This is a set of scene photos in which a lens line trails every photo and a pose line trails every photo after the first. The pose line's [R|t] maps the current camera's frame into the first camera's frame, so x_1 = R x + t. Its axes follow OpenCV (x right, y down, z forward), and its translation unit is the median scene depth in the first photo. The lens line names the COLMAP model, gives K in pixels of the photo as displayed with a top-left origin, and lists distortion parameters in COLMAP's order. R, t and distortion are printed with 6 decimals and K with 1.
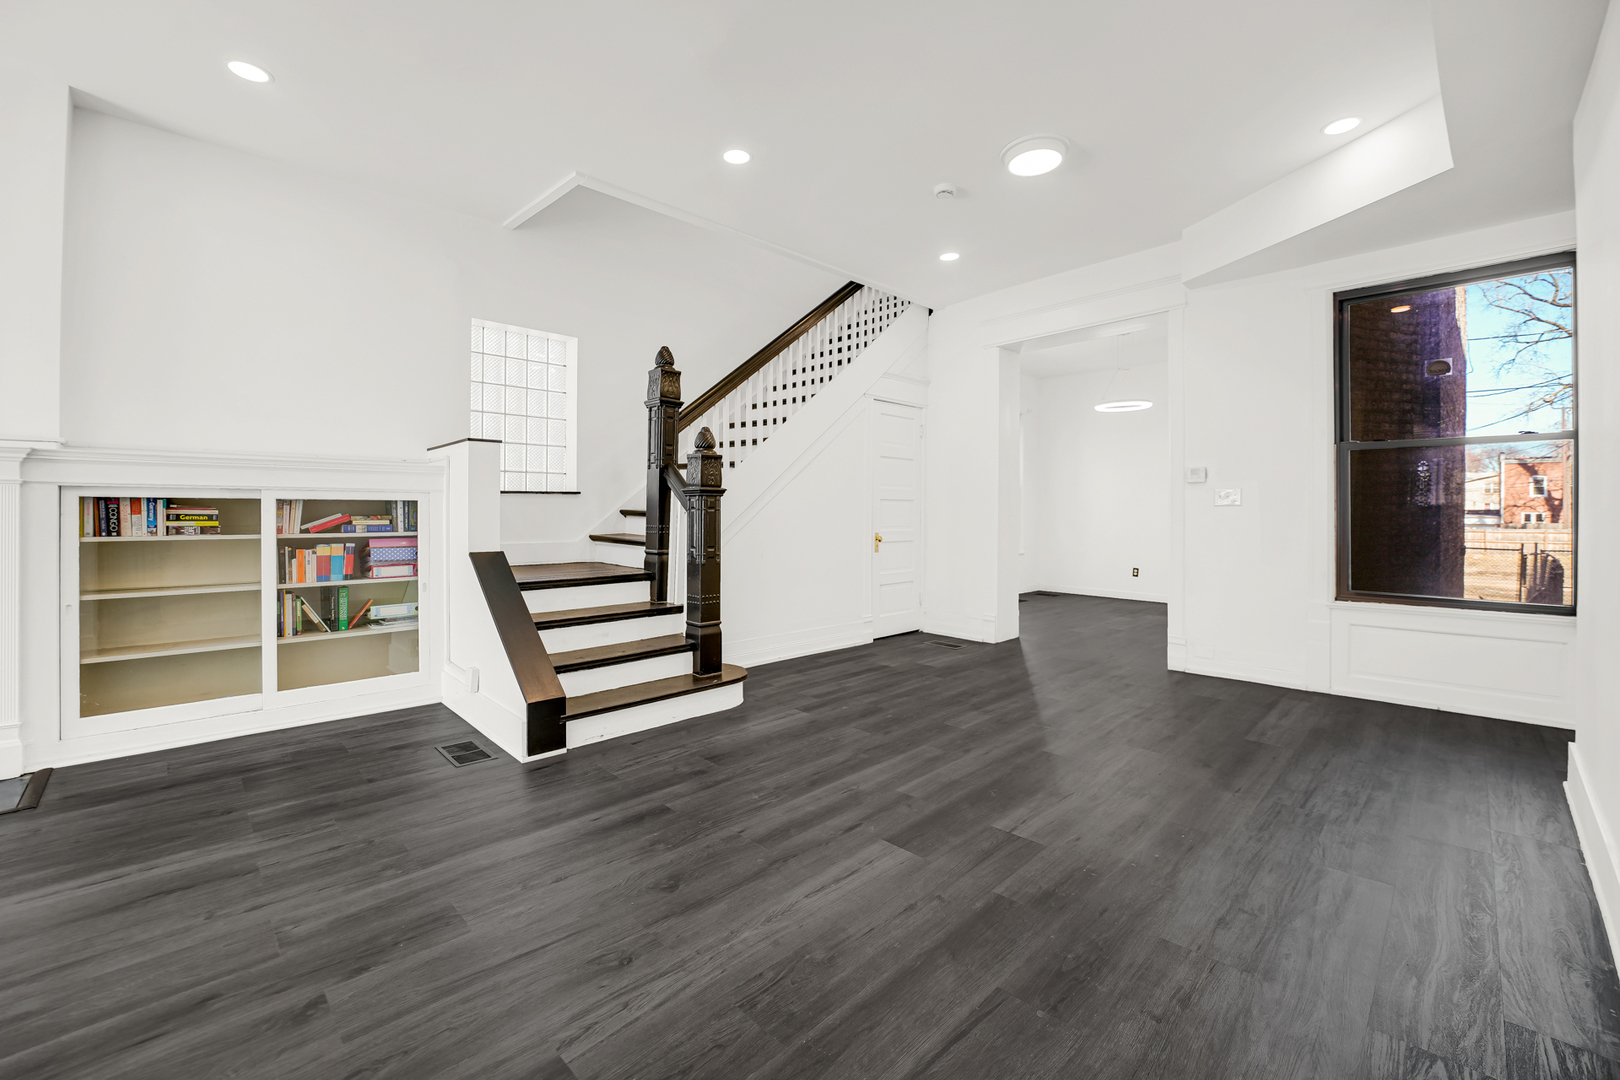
lens RADIAL K [[676.7, 0, 807.5], [0, 676.7, 516.4], [0, 0, 1]] dist [-0.026333, 0.000064]
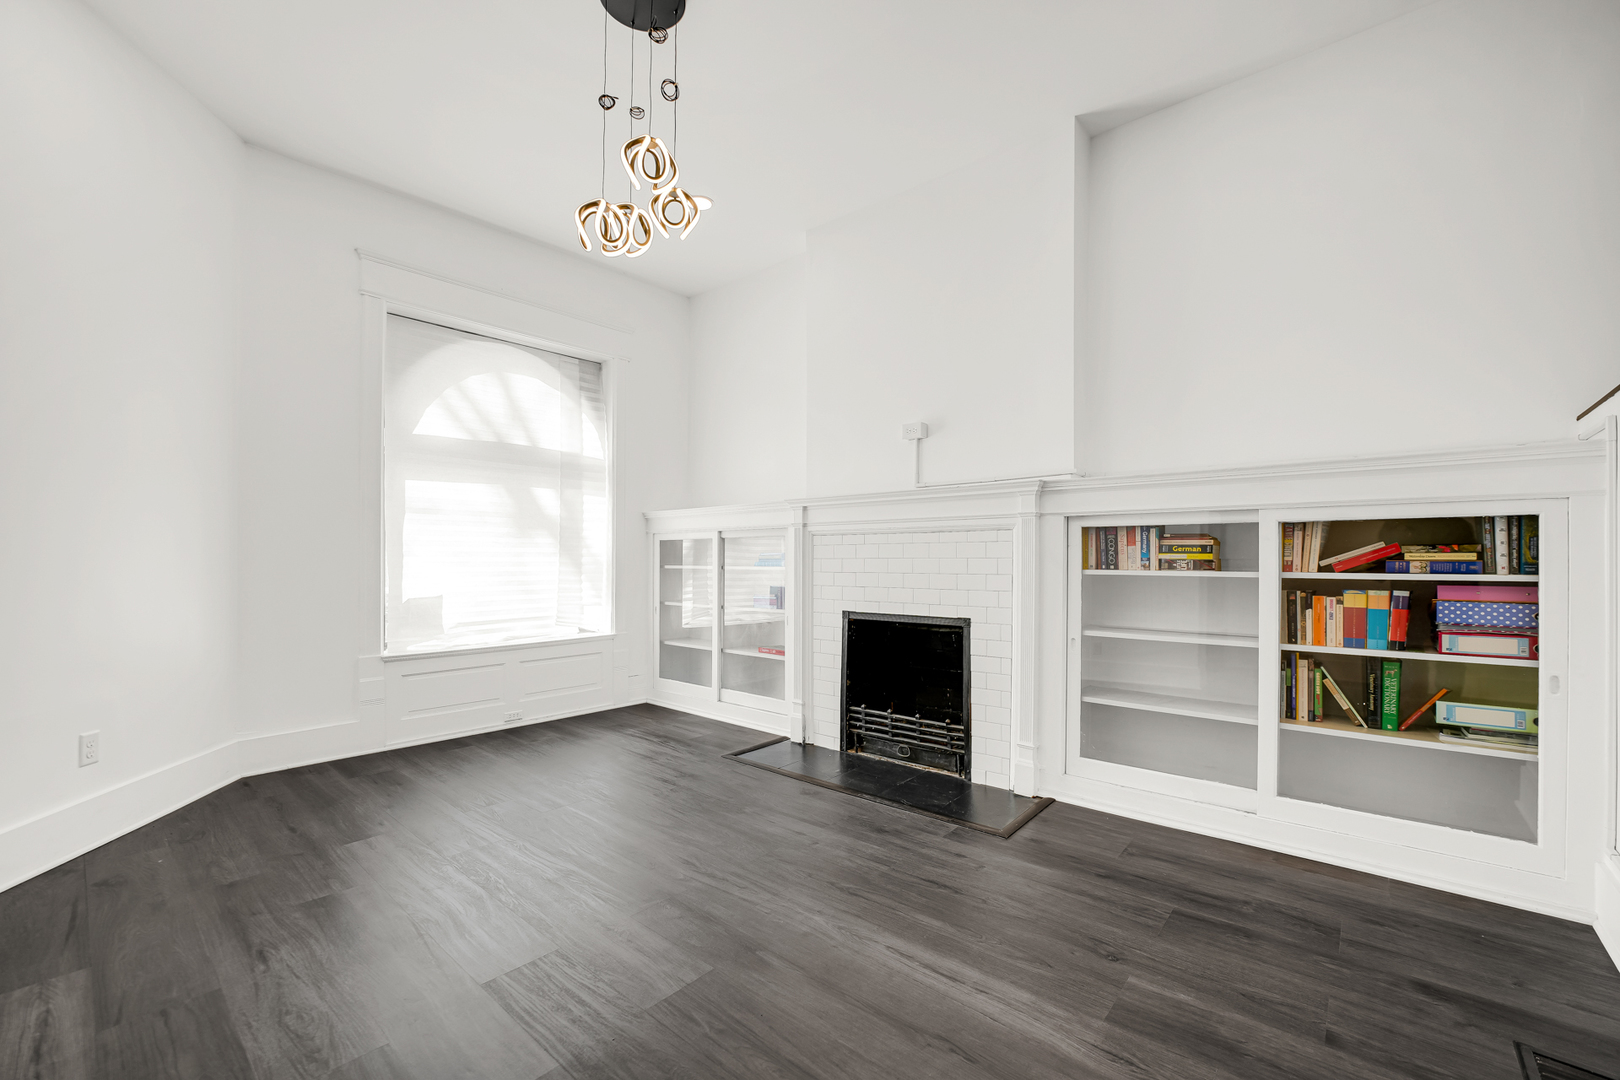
lens RADIAL K [[673.9, 0, 828.3], [0, 673.9, 553.0], [0, 0, 1]] dist [-0.015859, -0.000061]
pose [[0.097176, -0.008290, -0.995233, -0.138309], [-0.007546, 0.999930, -0.009066, 0.016371], [0.995239, 0.008391, 0.097106, 0.448858]]
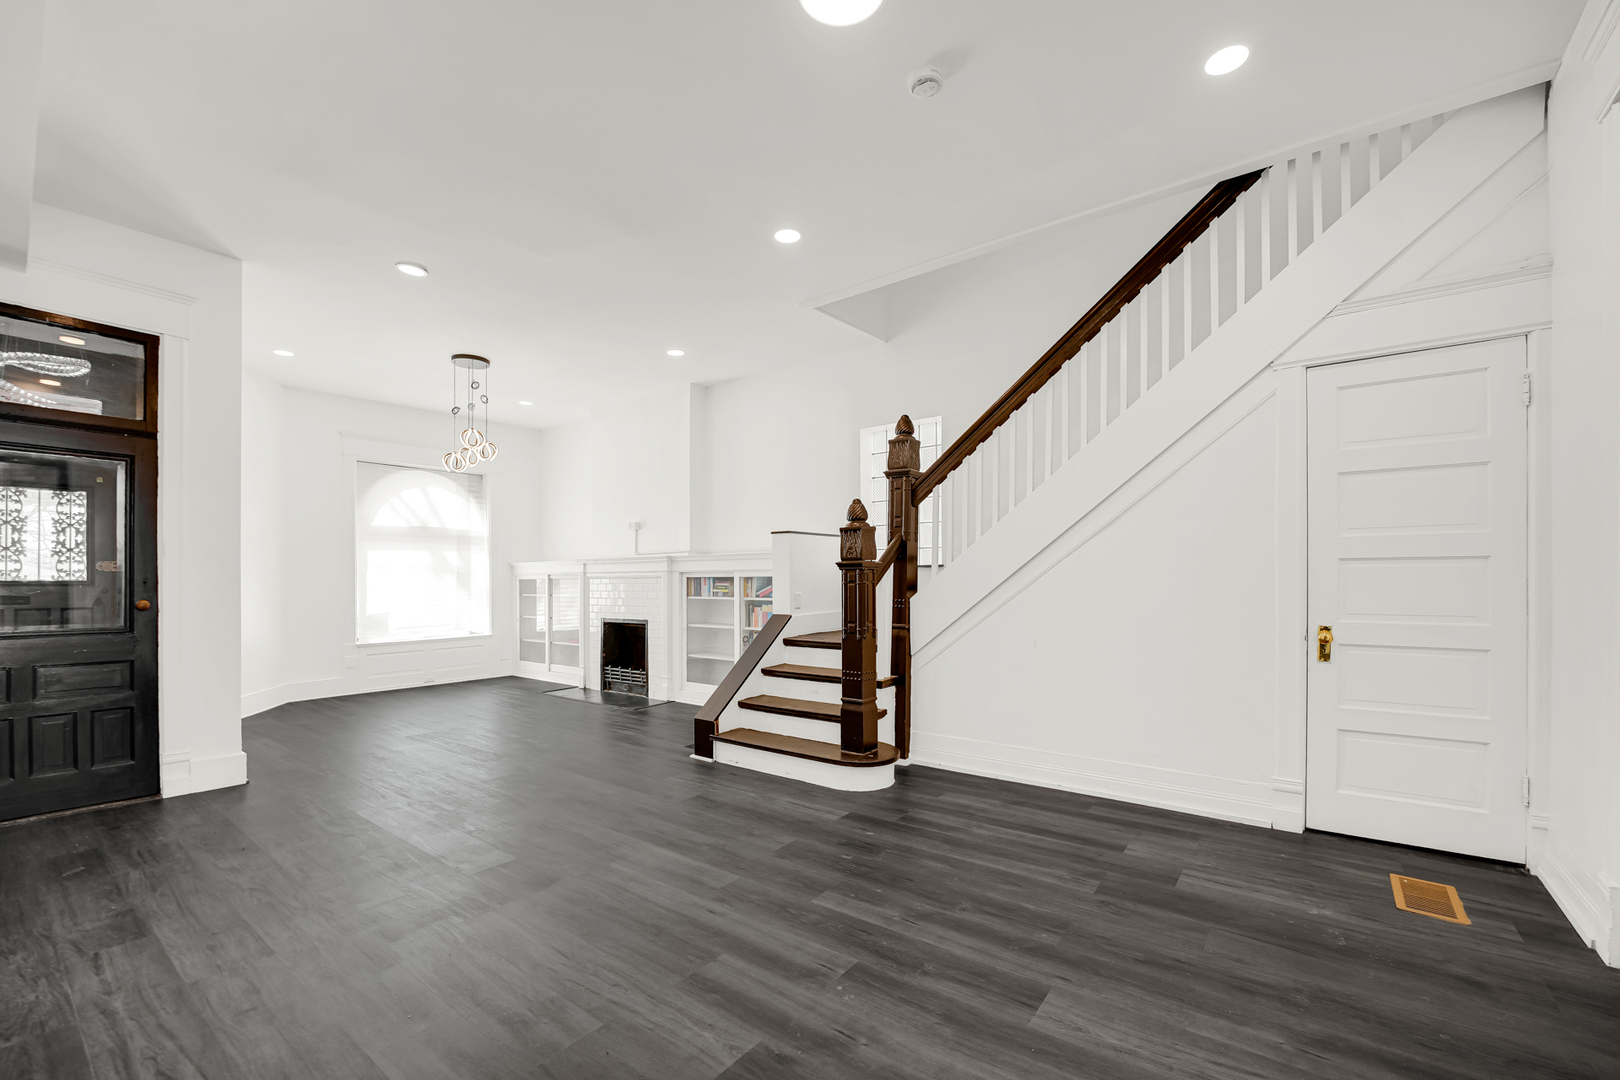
lens RADIAL K [[682.3, 0, 805.7], [0, 682.3, 578.9], [0, 0, 1]] dist [-0.001260, -0.000026]
pose [[0.132037, -0.002163, -0.991242, 0.947549], [-0.000460, 0.999997, -0.002243, -0.016988], [0.991245, 0.000753, 0.132036, 0.917843]]
